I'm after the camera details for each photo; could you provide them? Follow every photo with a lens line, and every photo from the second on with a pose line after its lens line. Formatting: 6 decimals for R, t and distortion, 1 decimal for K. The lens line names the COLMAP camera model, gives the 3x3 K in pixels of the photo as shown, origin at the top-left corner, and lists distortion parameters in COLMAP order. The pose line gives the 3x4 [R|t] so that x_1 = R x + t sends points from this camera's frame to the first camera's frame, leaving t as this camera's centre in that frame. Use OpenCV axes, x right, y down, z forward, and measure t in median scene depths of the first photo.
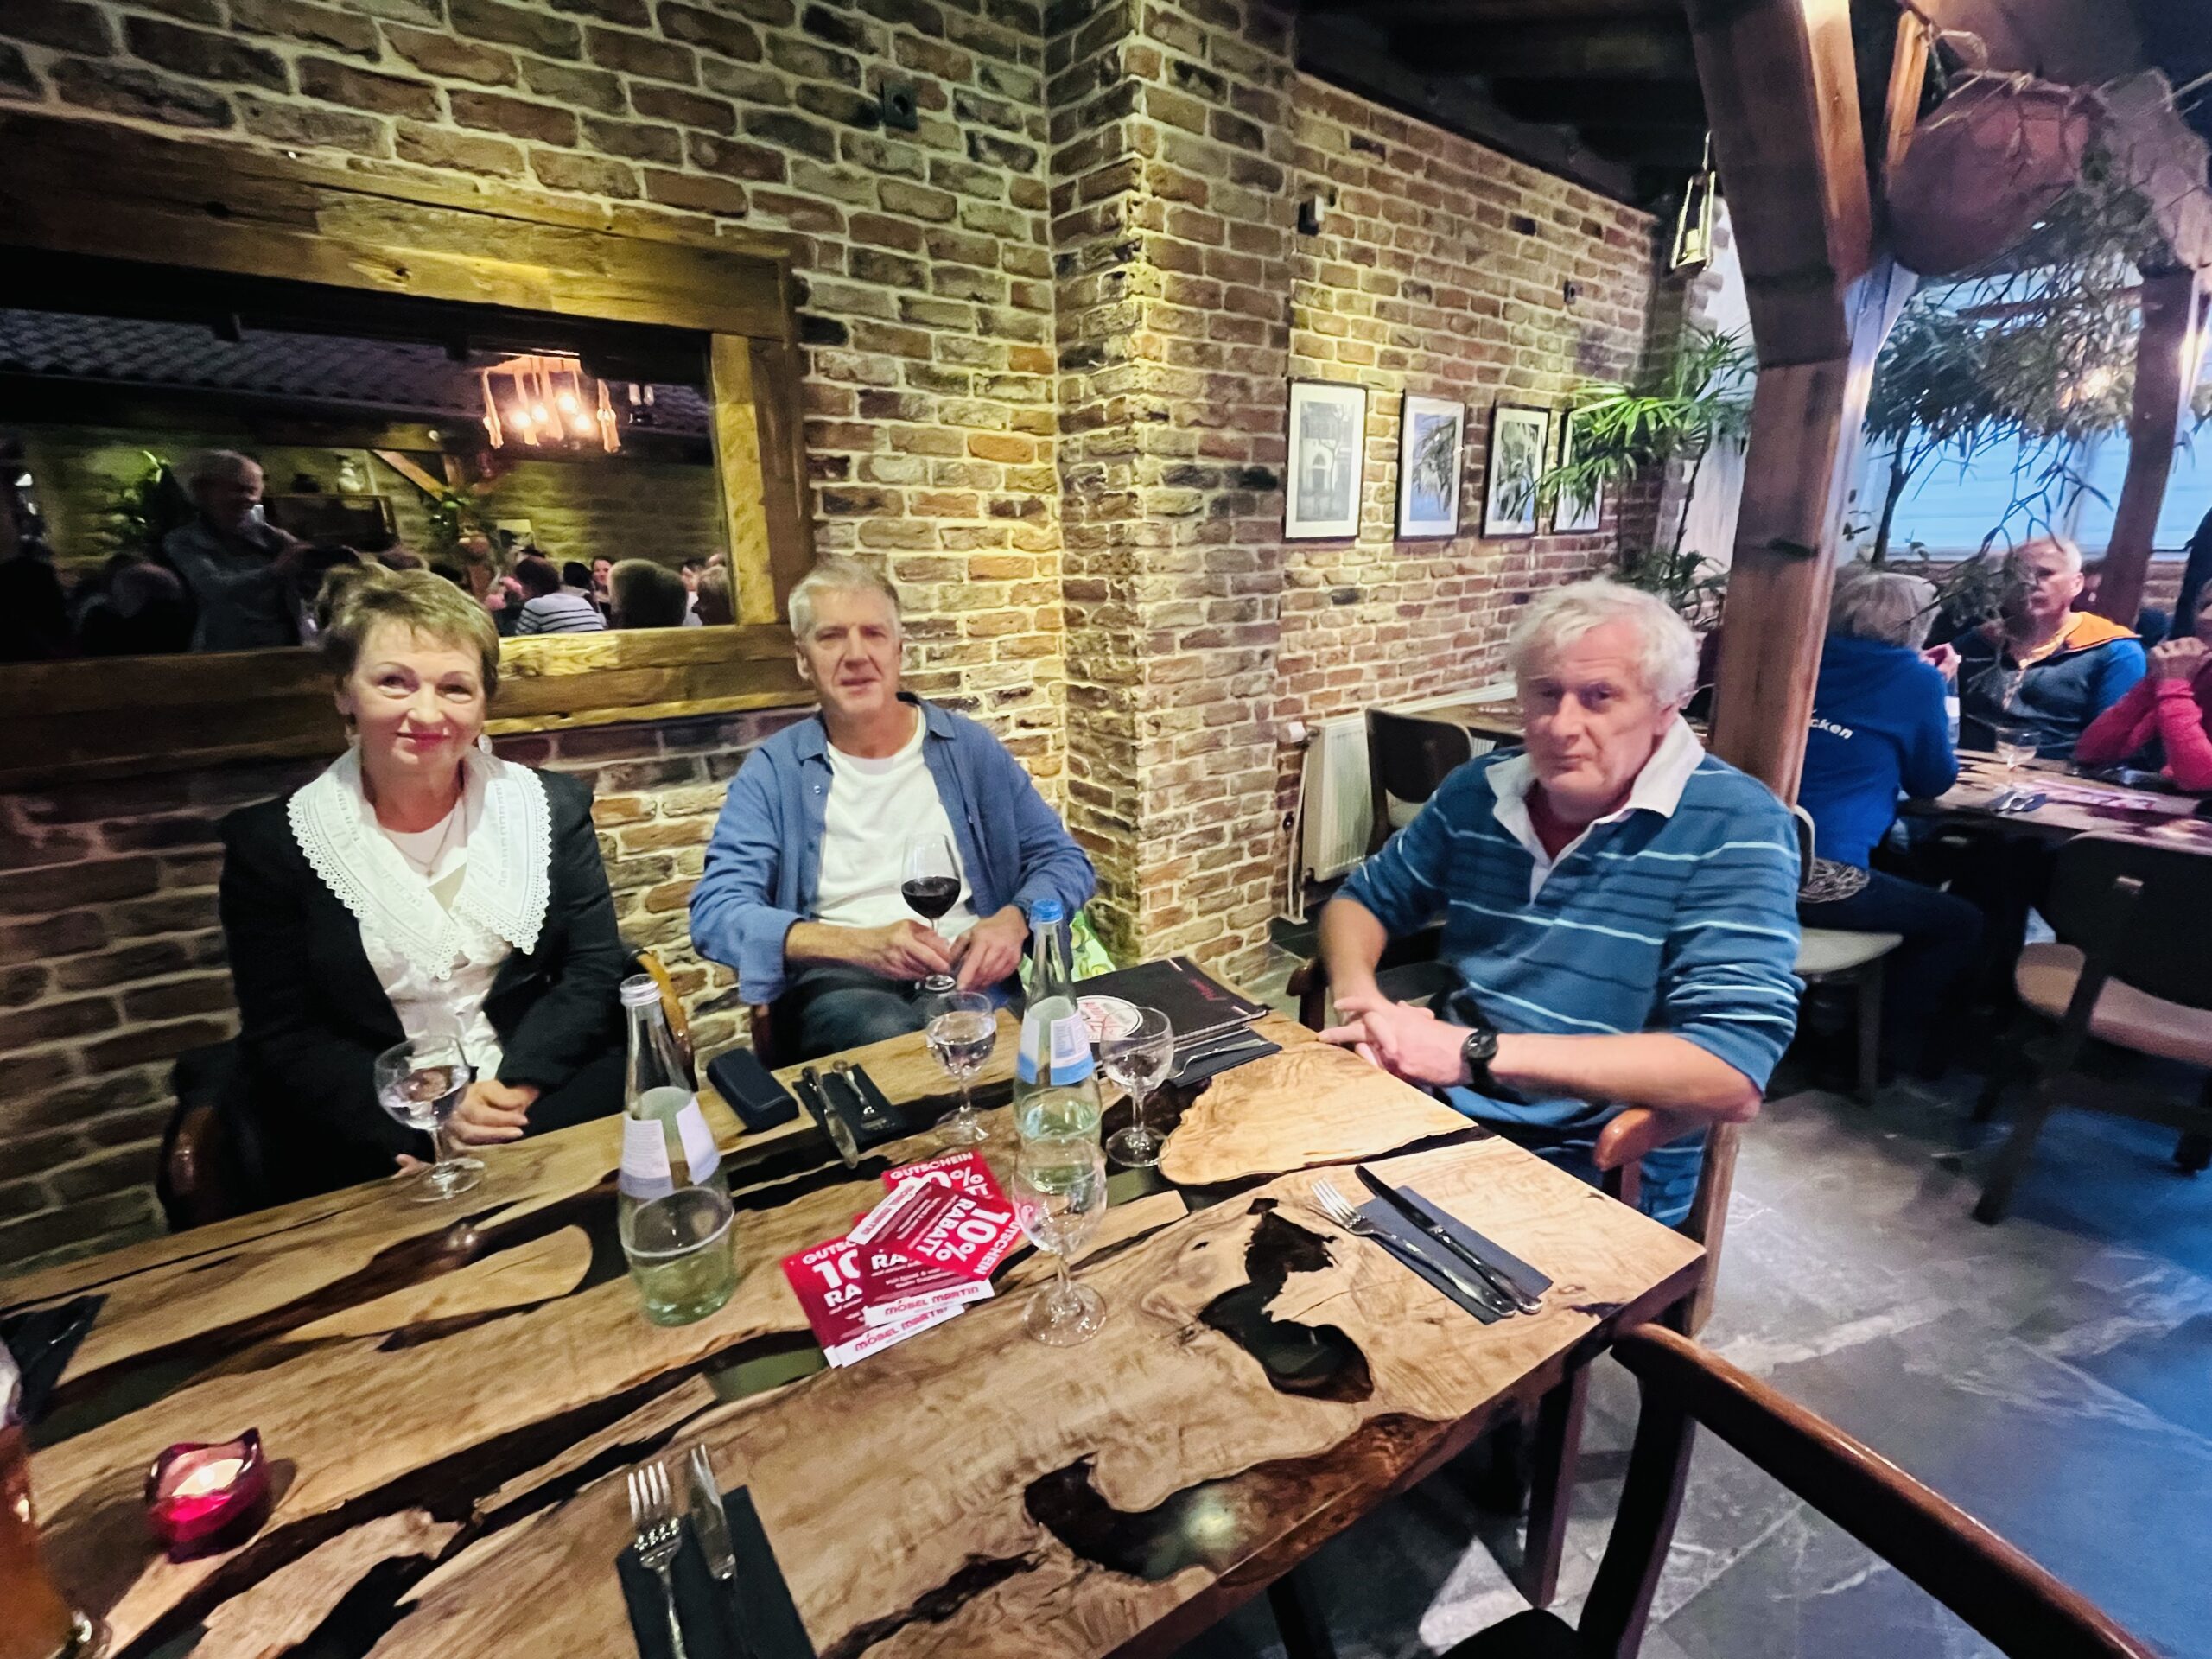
lens RADIAL K [[992.8, 0, 1118.1], [0, 992.8, 837.0], [0, 0, 1]] dist [0.000776, -0.001743]
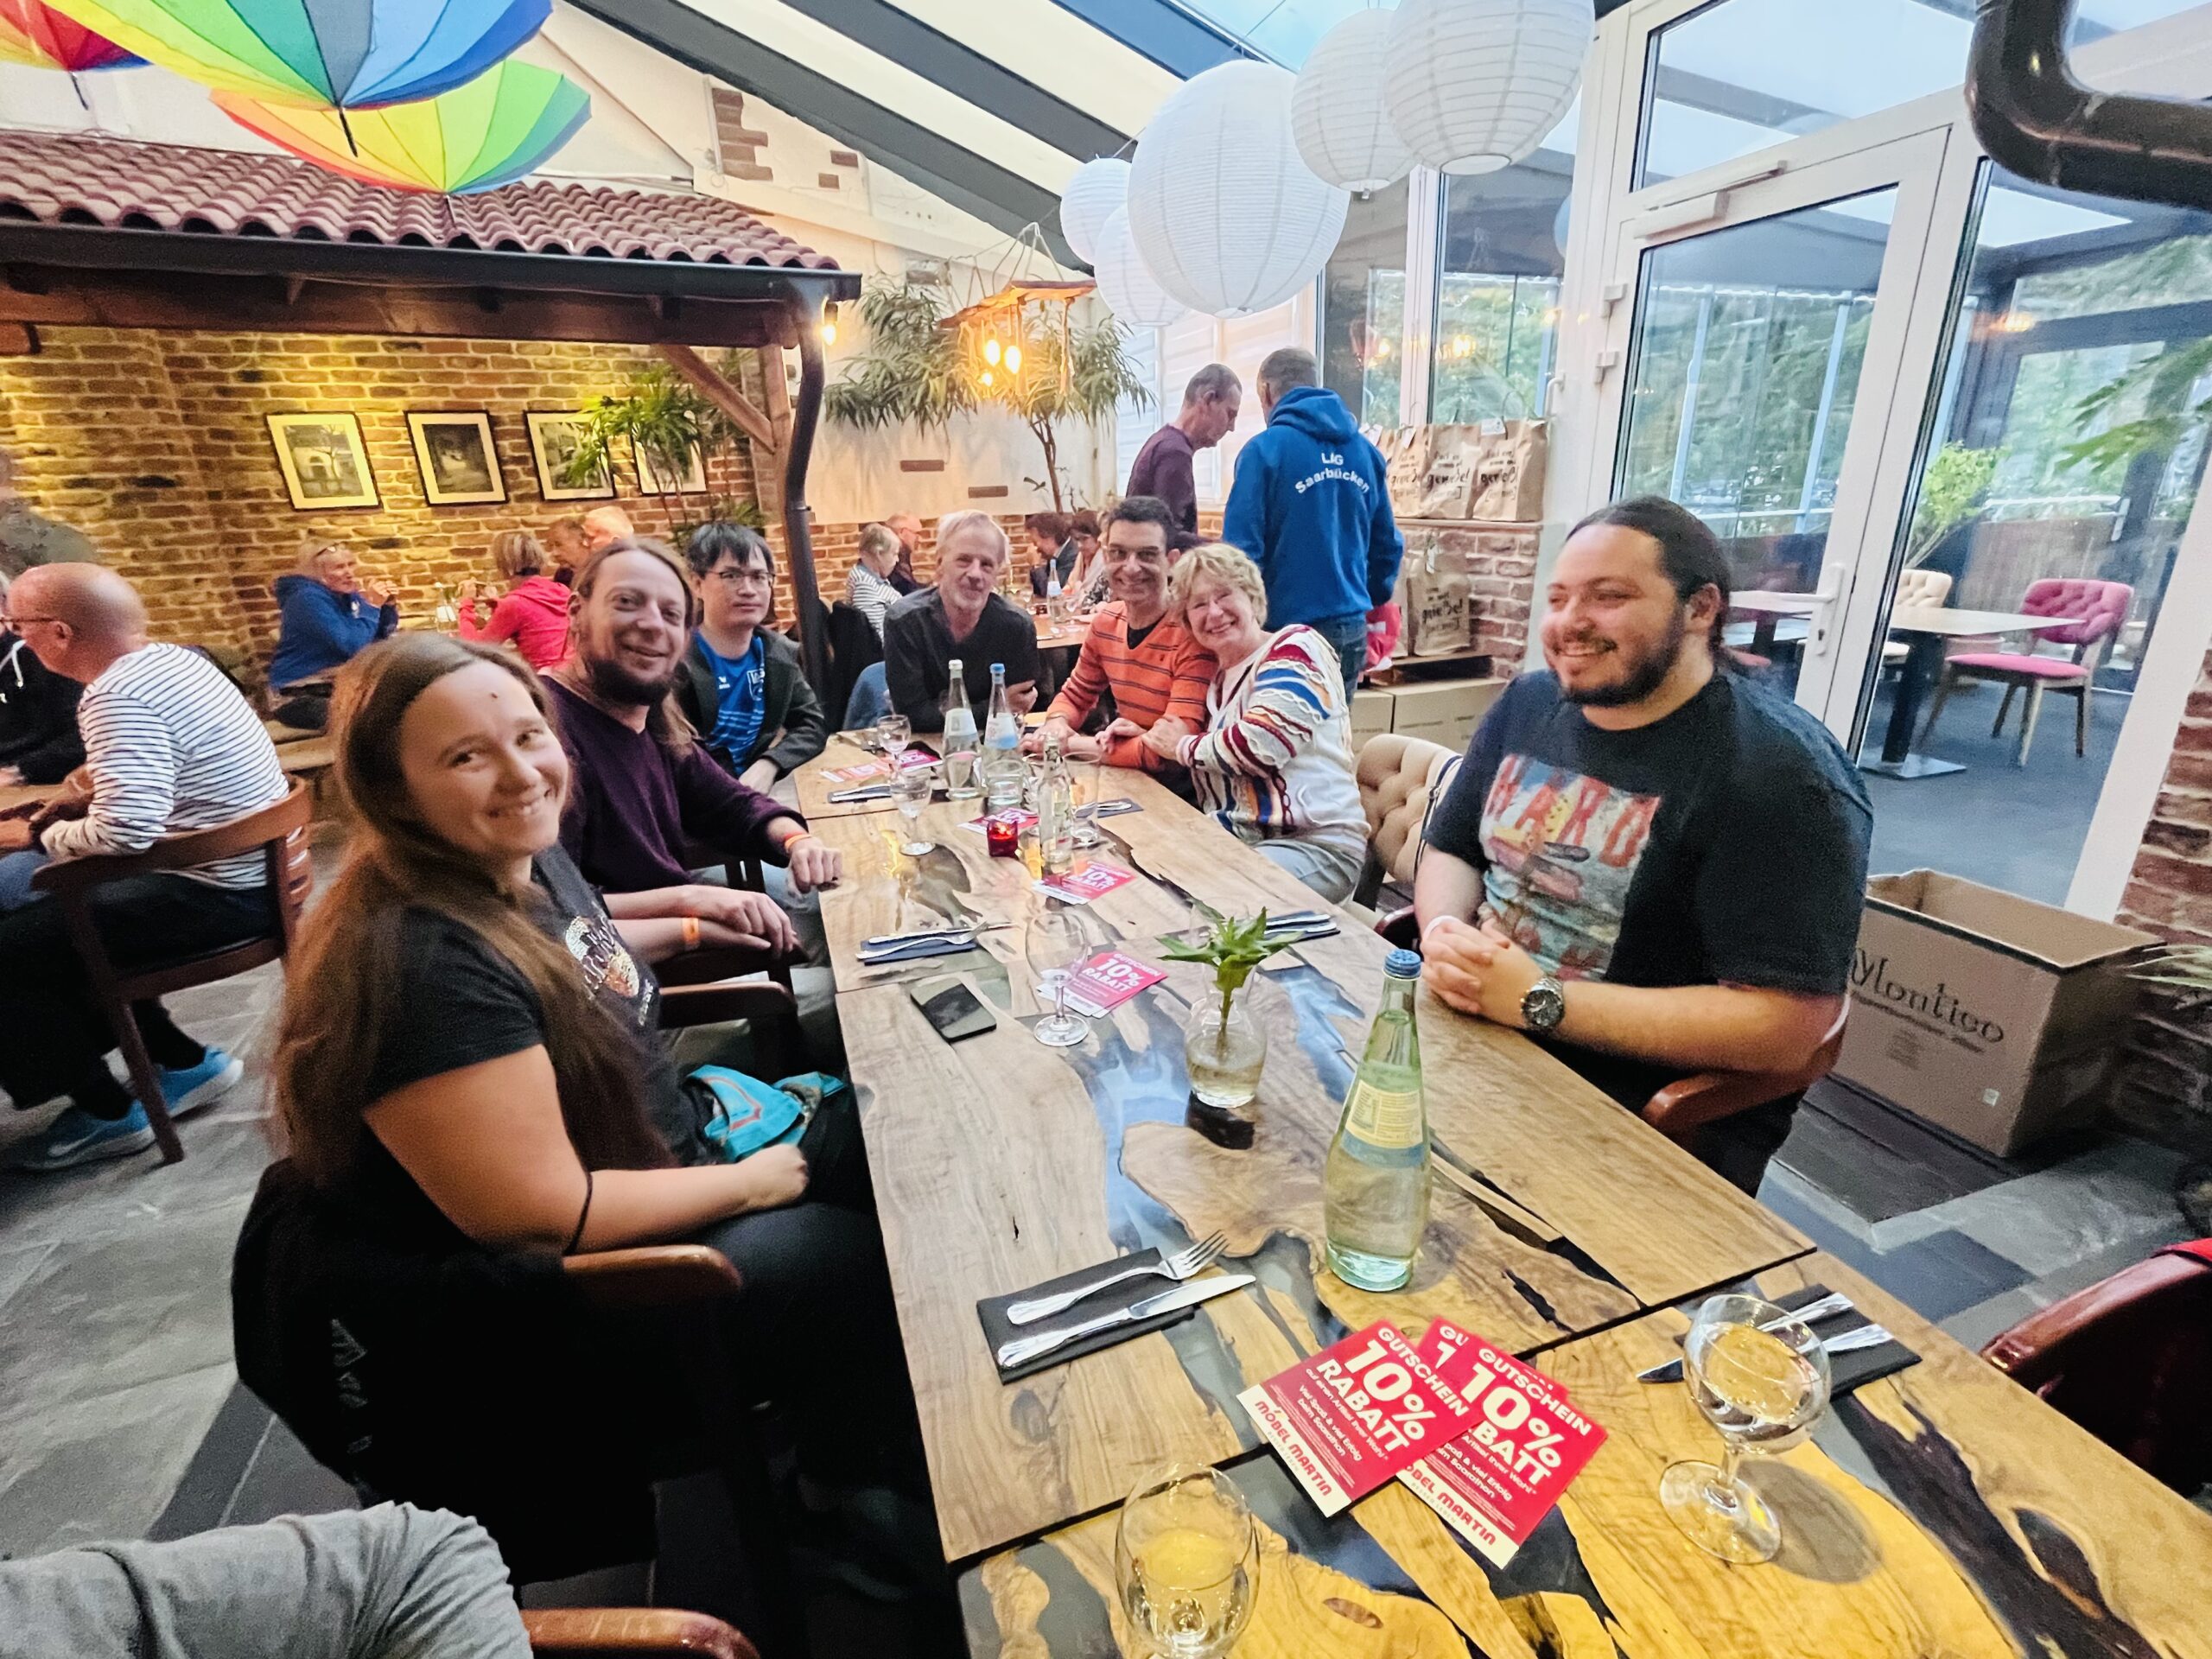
lens RADIAL K [[992.8, 0, 1118.2], [0, 992.8, 827.1], [0, 0, 1]] dist [0.000776, -0.001743]
pose [[0.985132, 0.048403, -0.164841, 2.113367], [-0.037749, 0.997028, 0.067162, 0.074974], [0.167602, -0.059941, 0.984031, -0.496837]]
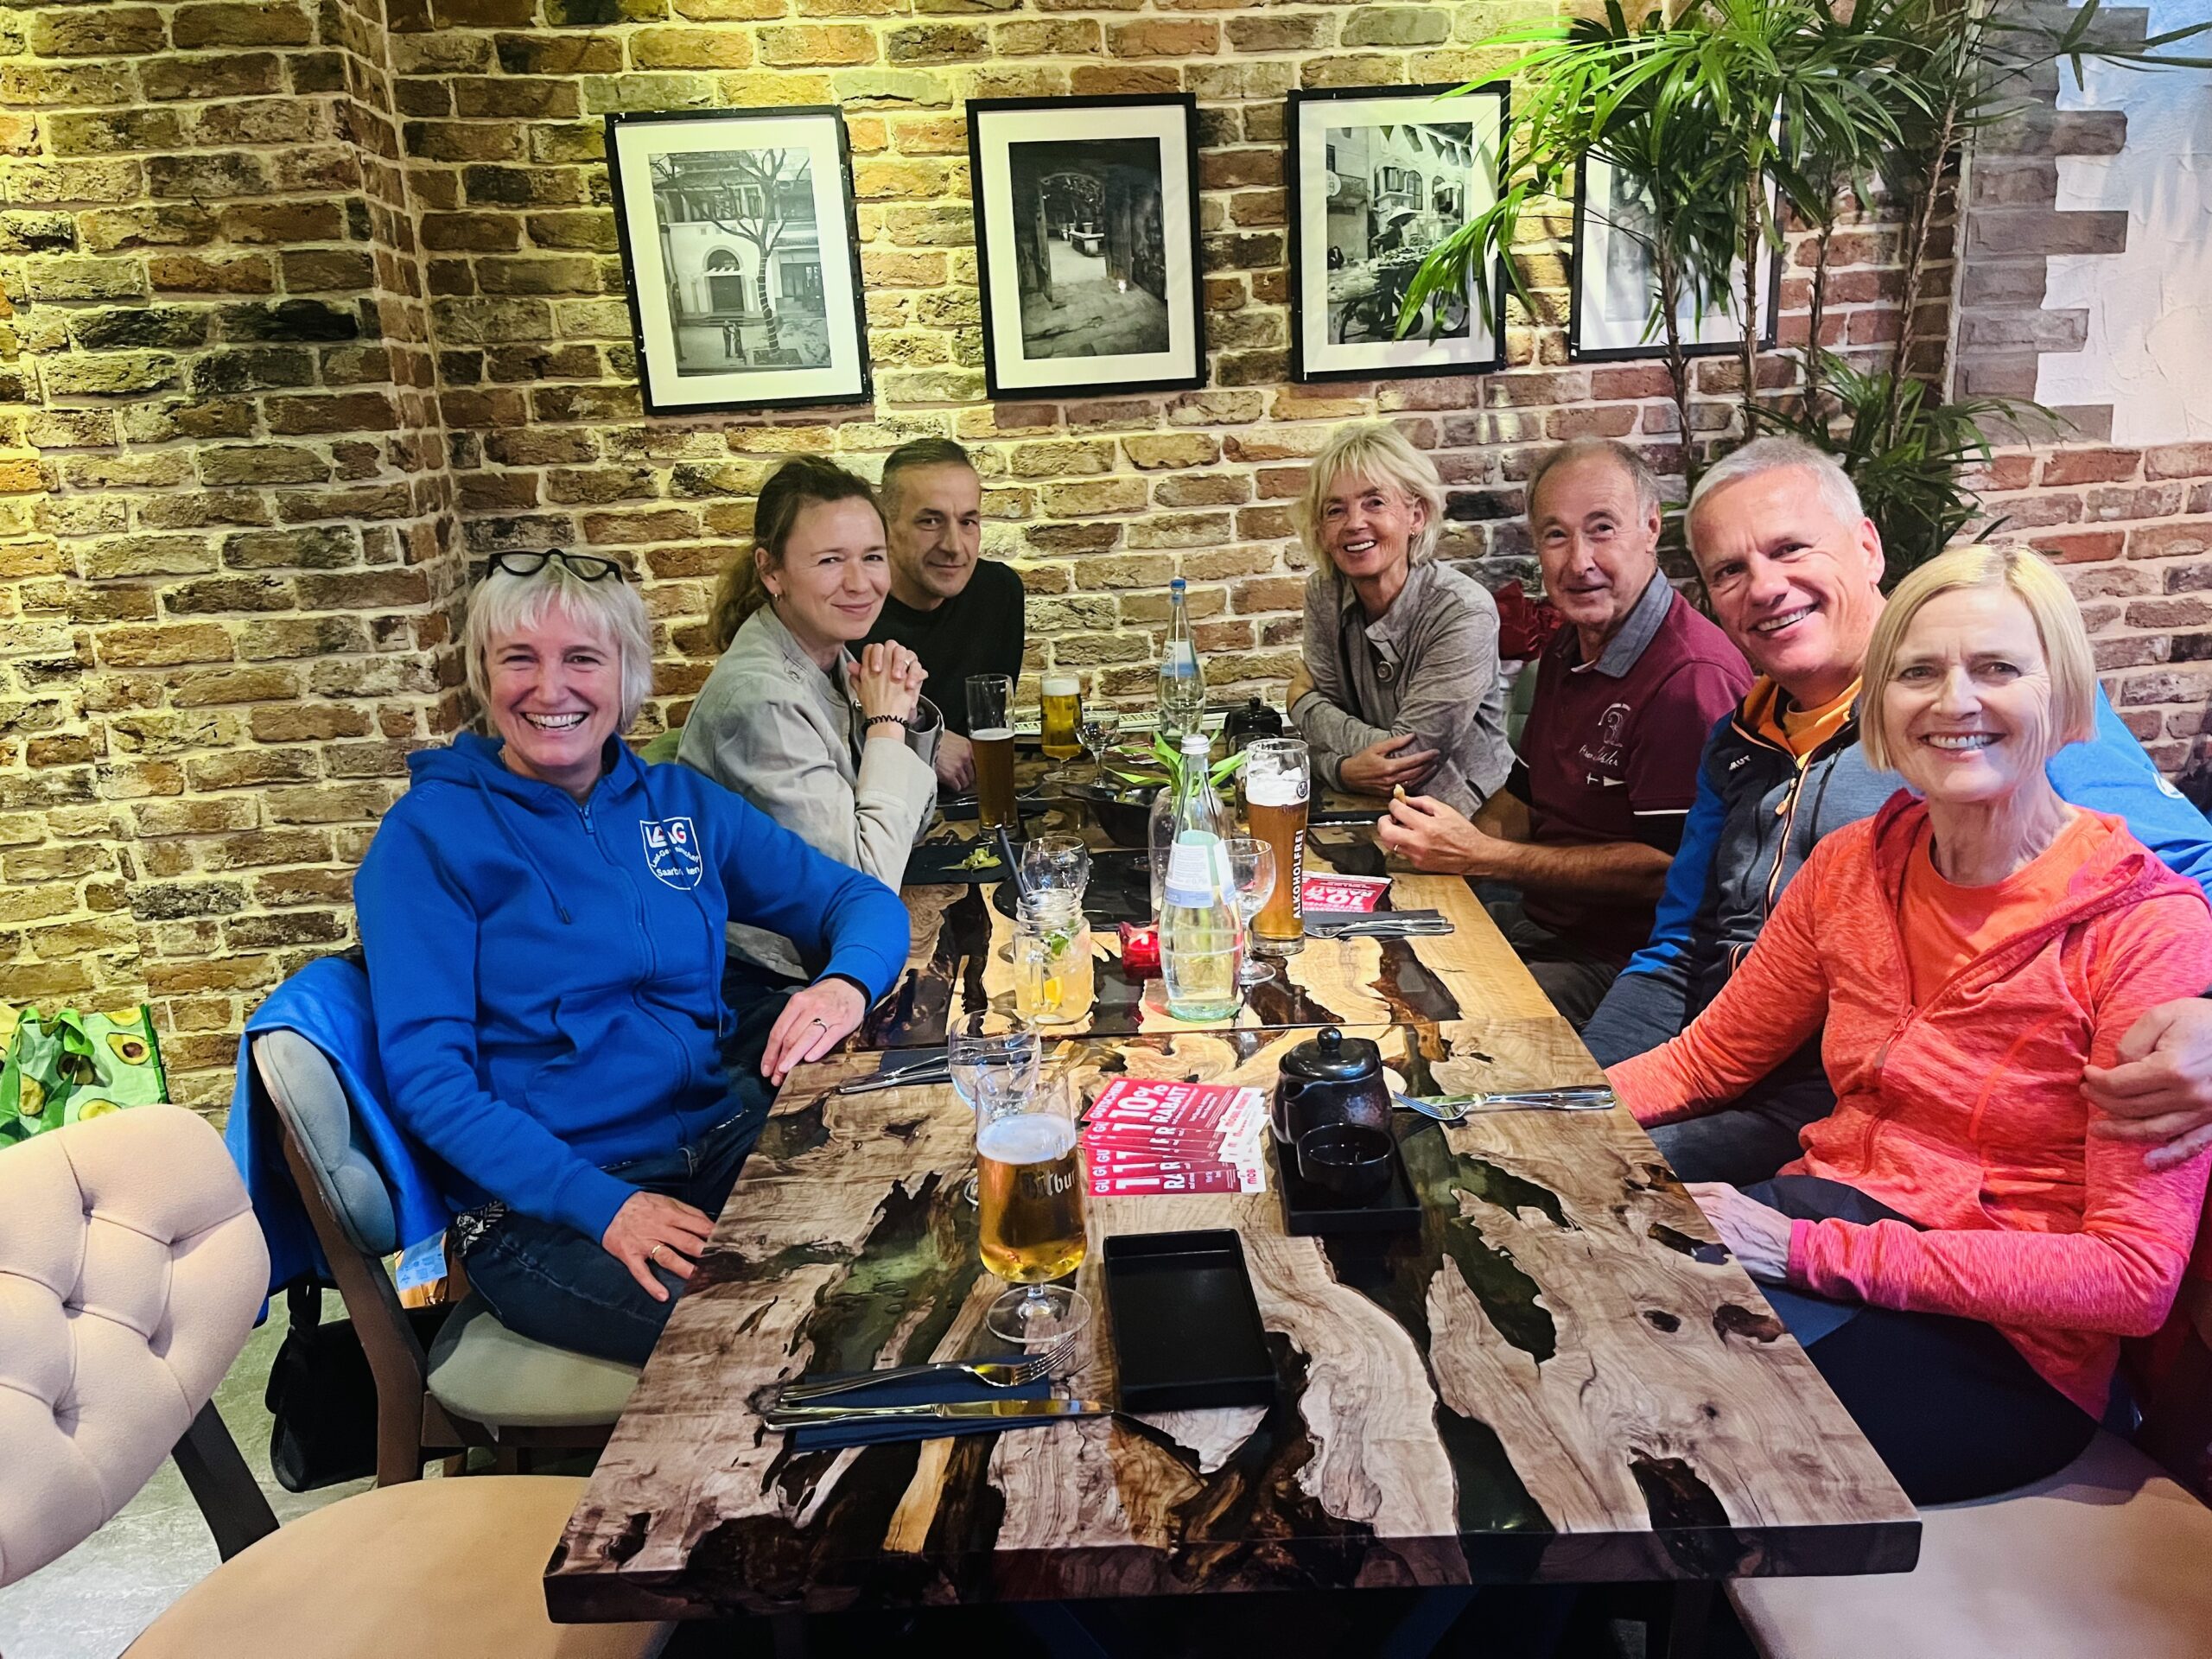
lens RADIAL K [[1705.6, 0, 1124.9], [0, 1705.6, 838.5], [0, 0, 1]] dist [0.061748, -0.084133]
pose [[0.851251, 0.116730, -0.511611, 1.051396], [-0.116648, 0.992645, 0.032397, -0.146633], [0.511630, 0.032100, 0.858606, 0.381083]]
